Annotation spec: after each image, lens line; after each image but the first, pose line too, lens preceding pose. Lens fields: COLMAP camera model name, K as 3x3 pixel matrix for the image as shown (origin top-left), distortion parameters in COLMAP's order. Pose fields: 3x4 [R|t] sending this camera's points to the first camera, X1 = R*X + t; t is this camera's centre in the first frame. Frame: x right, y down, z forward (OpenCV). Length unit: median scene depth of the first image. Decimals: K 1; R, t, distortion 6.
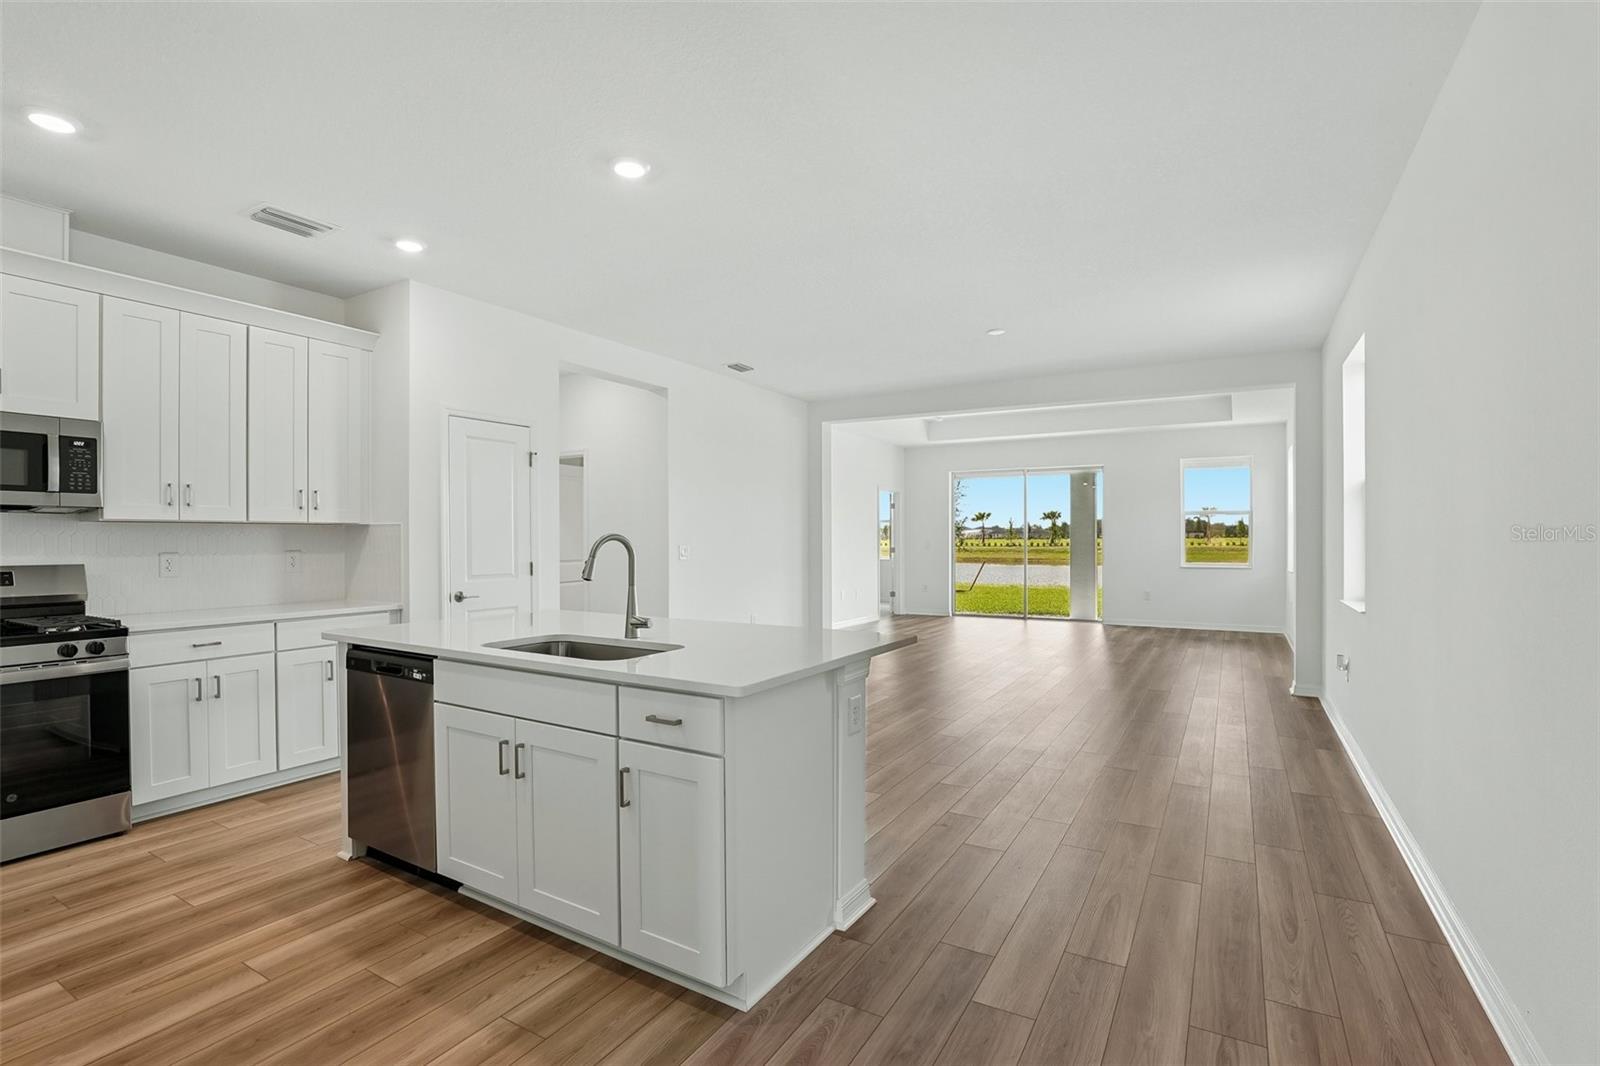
lens RADIAL K [[732.4, 0, 794.8], [0, 732.4, 544.7], [0, 0, 1]] dist [-0.030276, 0.000116]
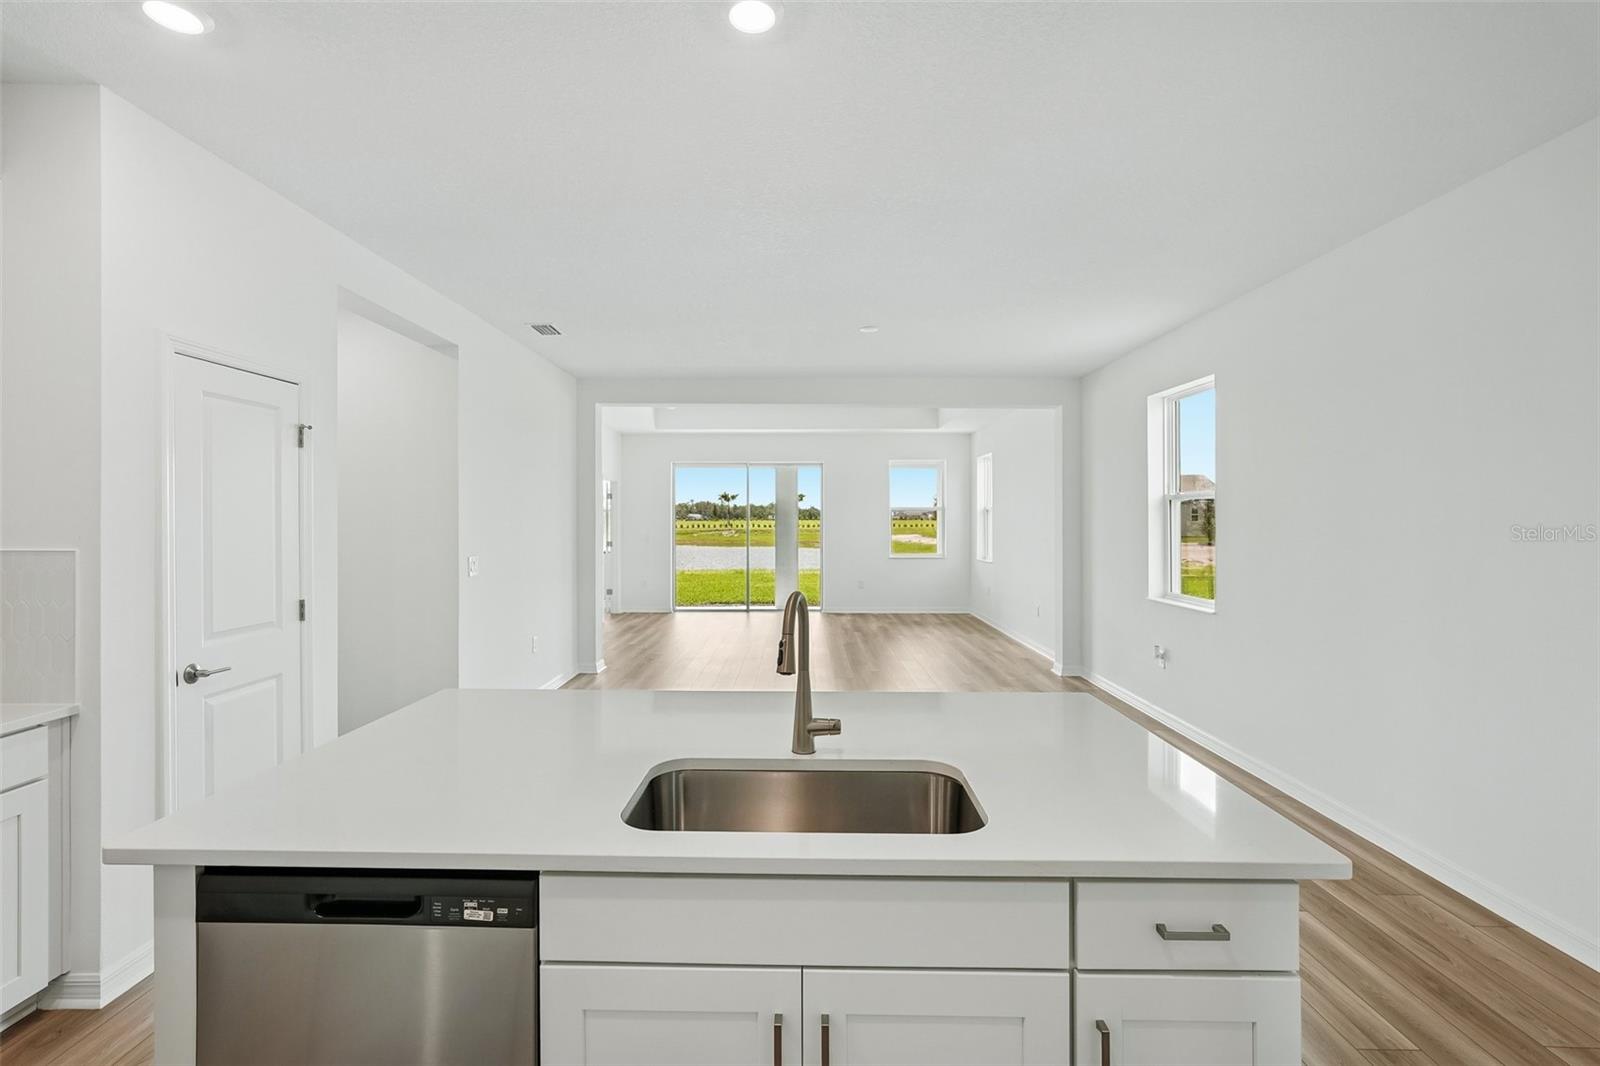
lens RADIAL K [[719.7, 0, 798.3], [0, 719.7, 526.2], [0, 0, 1]] dist [-0.001191, 0.000510]
pose [[0.869378, -0.002561, 0.494141, -0.297207], [0.003564, 0.999993, -0.001087, -0.037547], [-0.494135, 0.002706, 0.869381, 0.253632]]
